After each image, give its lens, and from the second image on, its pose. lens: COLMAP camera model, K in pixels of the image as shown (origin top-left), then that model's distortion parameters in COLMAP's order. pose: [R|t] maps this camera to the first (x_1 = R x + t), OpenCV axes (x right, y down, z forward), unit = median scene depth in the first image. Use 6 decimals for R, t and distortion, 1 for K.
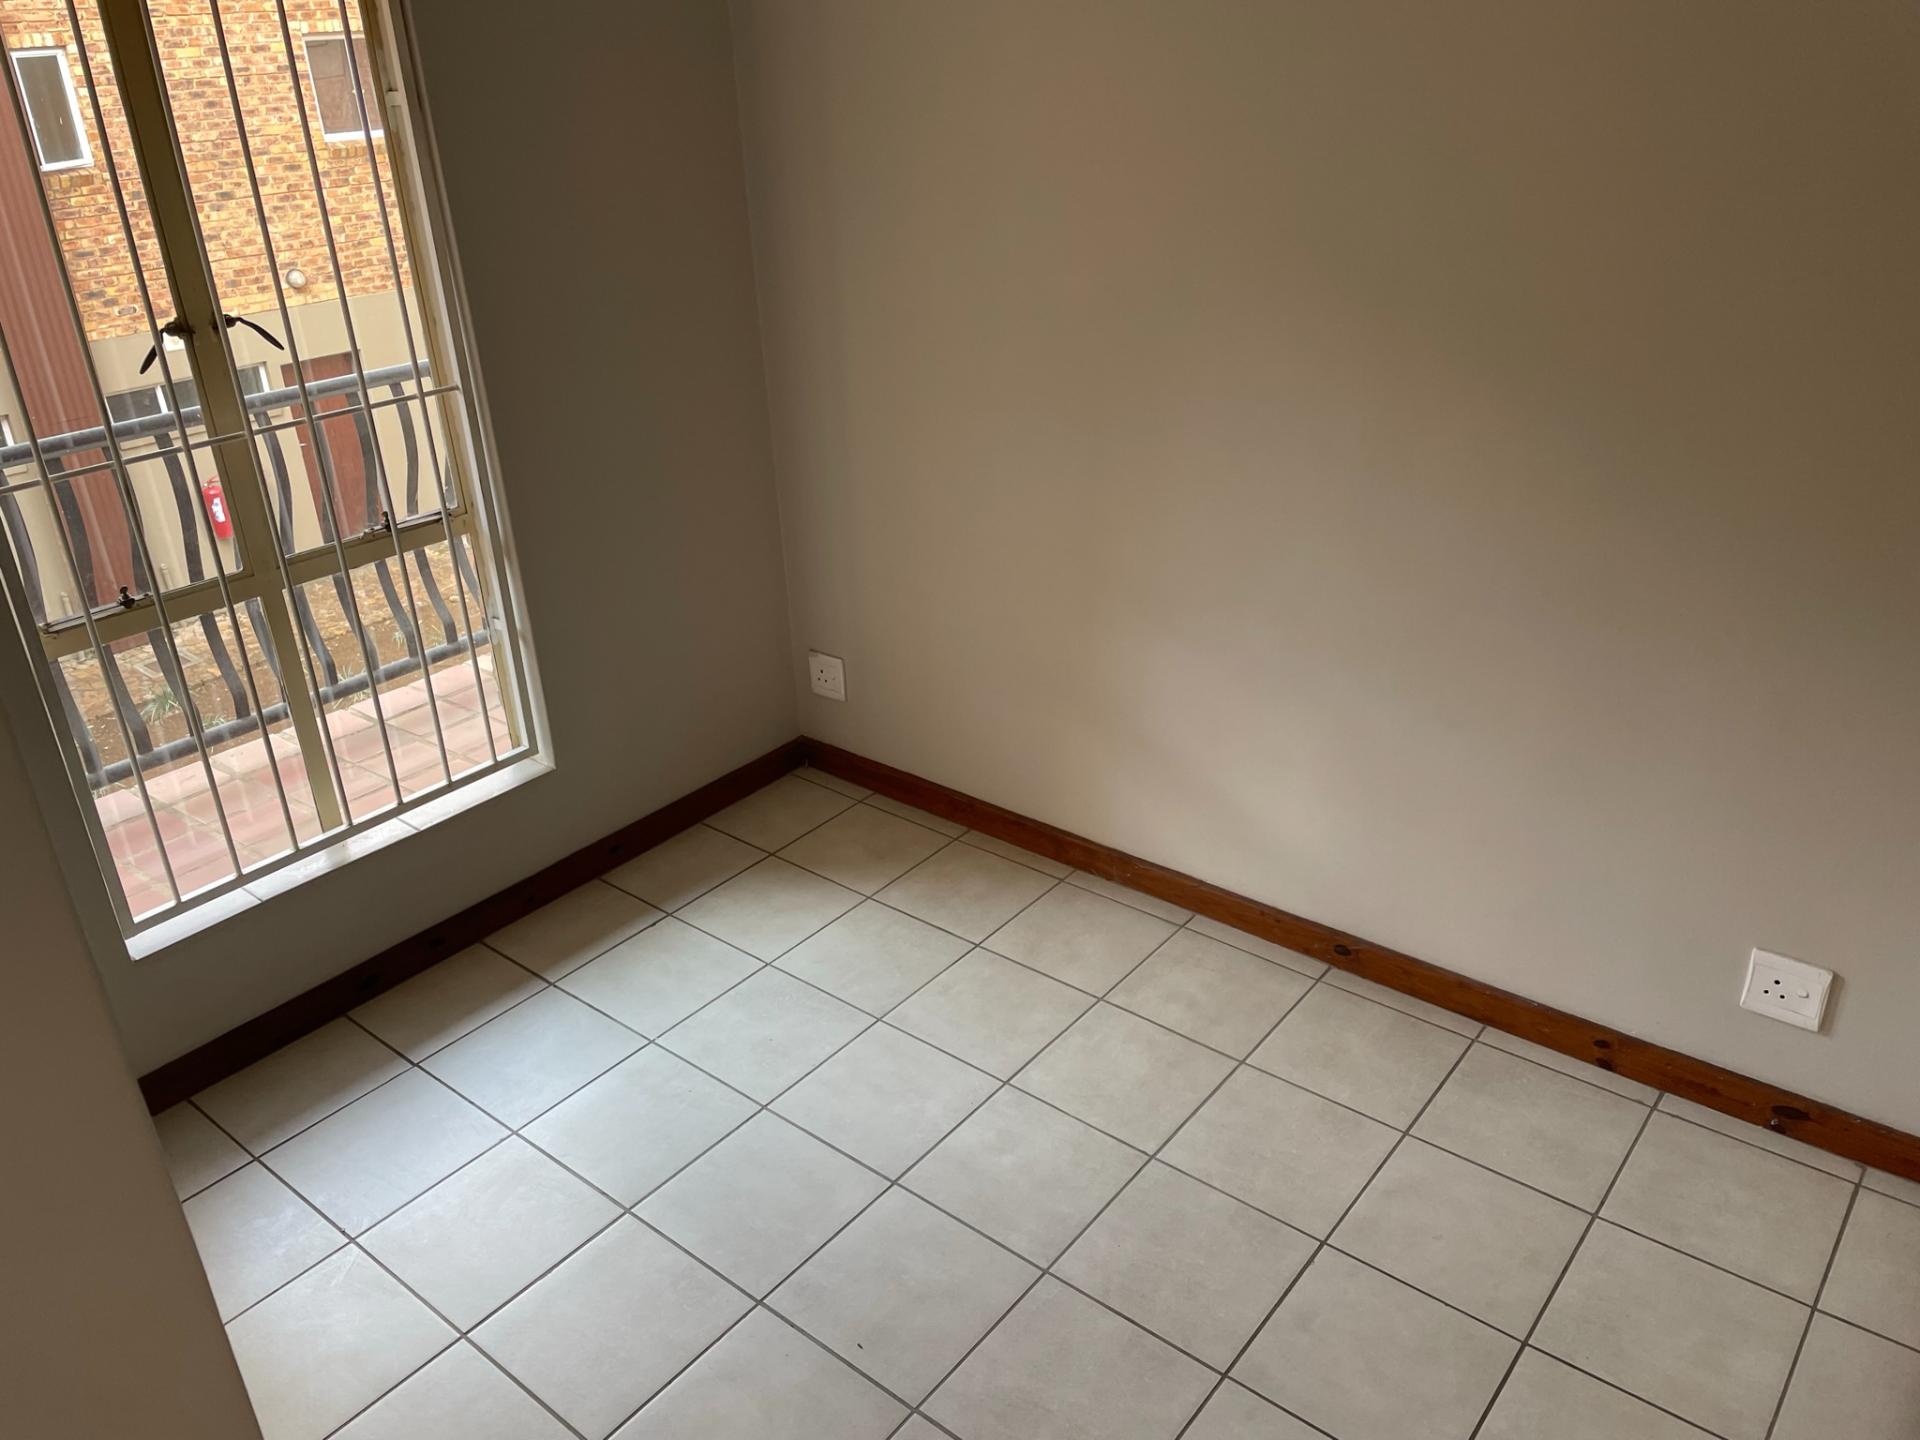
lens RADIAL K [[1461.4, 0, 949.6], [0, 1461.4, 702.4], [0, 0, 1]] dist [0.083046, -0.104346]
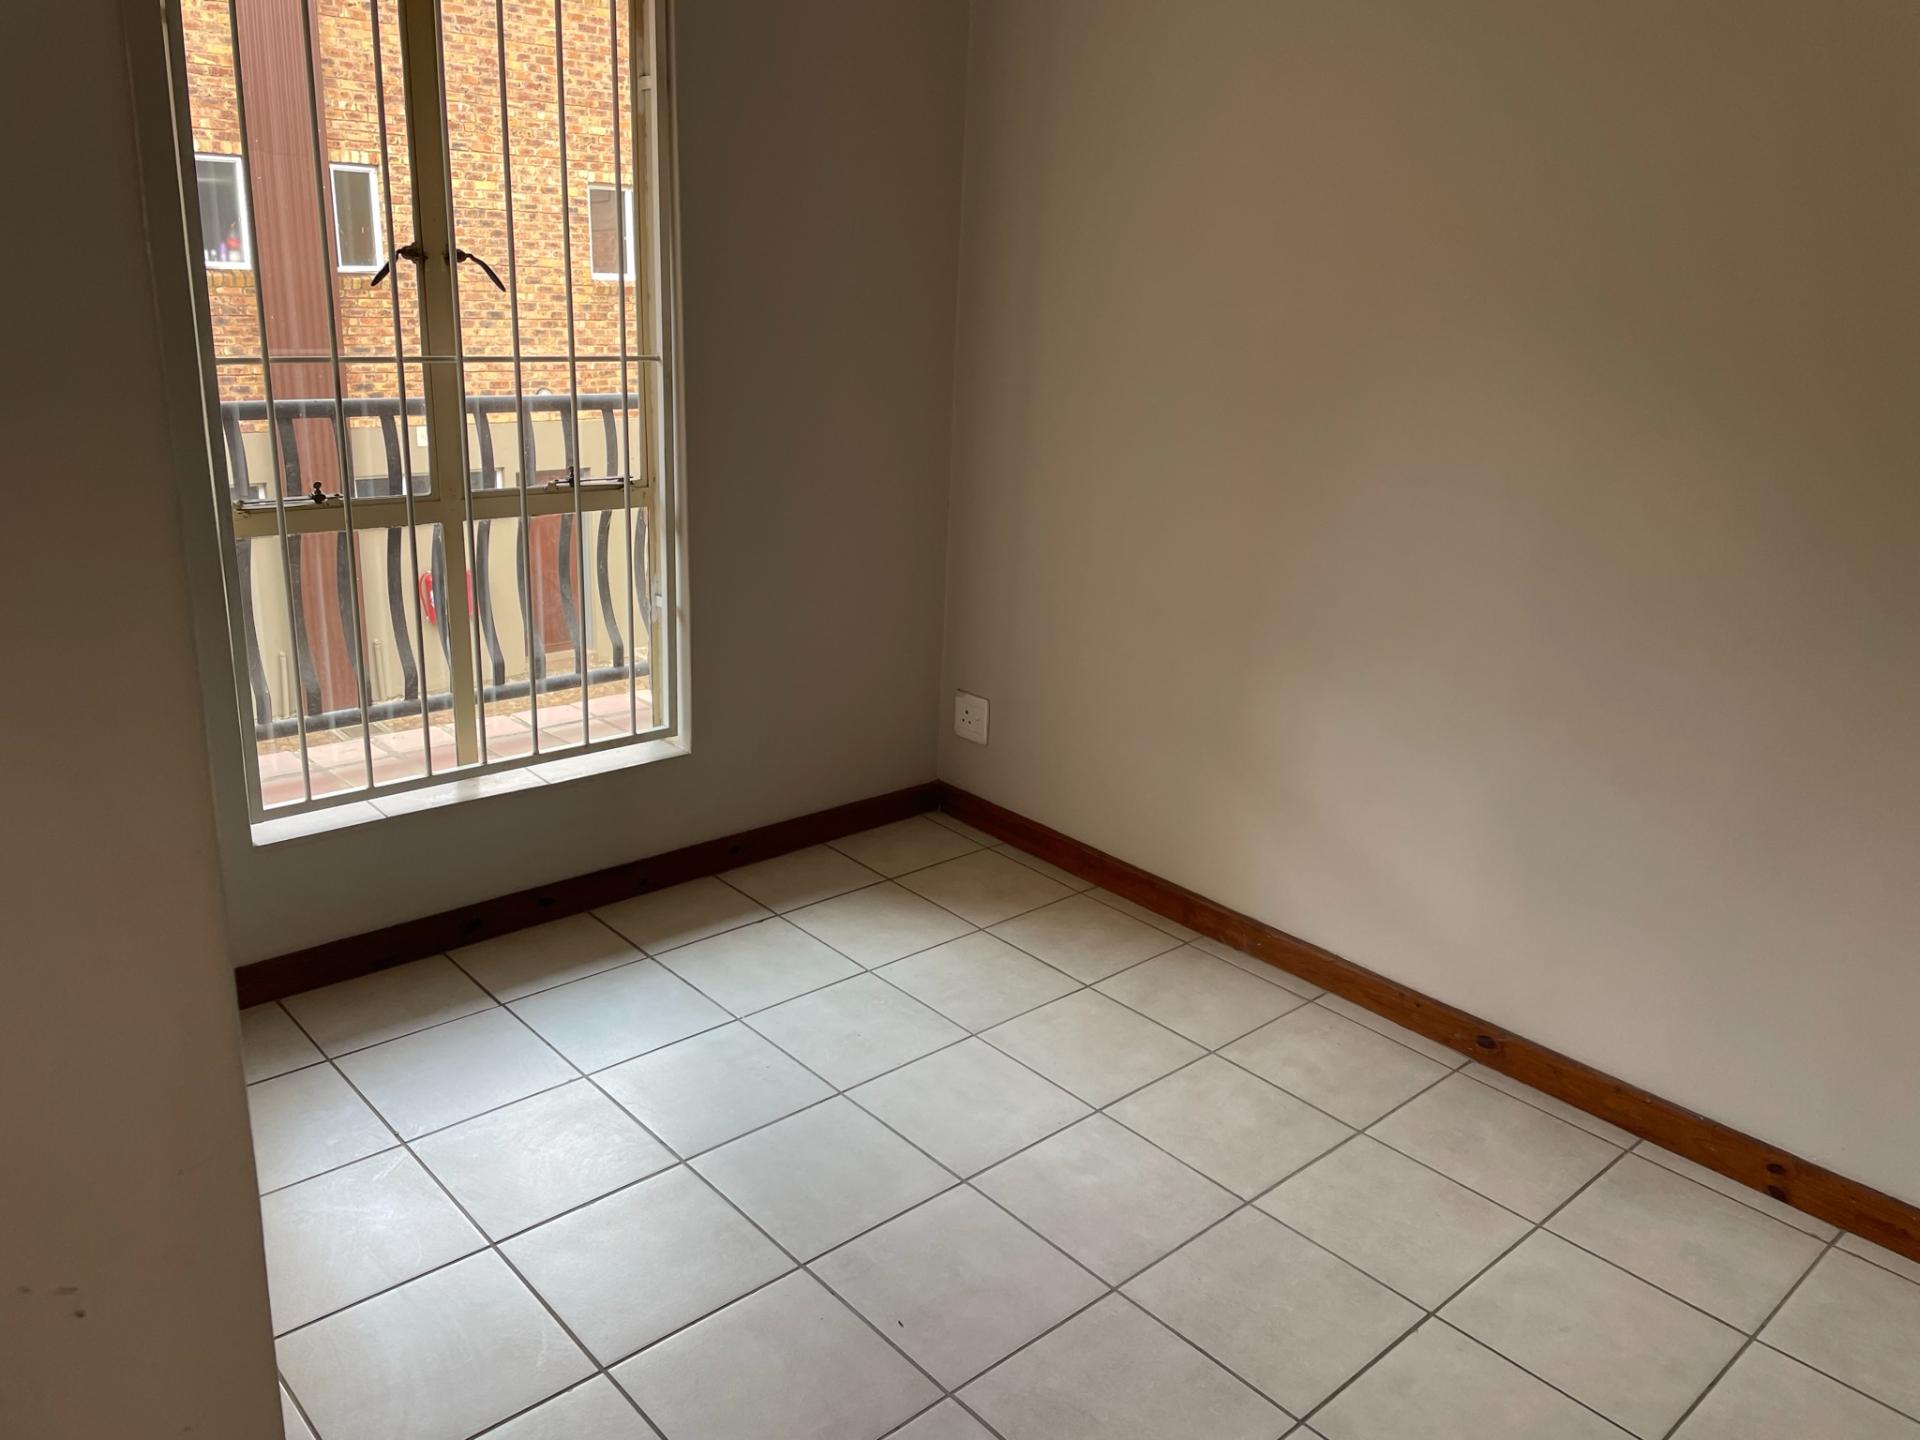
lens RADIAL K [[1461.4, 0, 958.5], [0, 1461.4, 705.9], [0, 0, 1]] dist [0.083046, -0.104346]
pose [[0.985504, 0.125442, -0.114221, 0.023155], [-0.140094, 0.981451, -0.130872, 0.130161], [0.095685, 0.144976, 0.984798, 0.035057]]
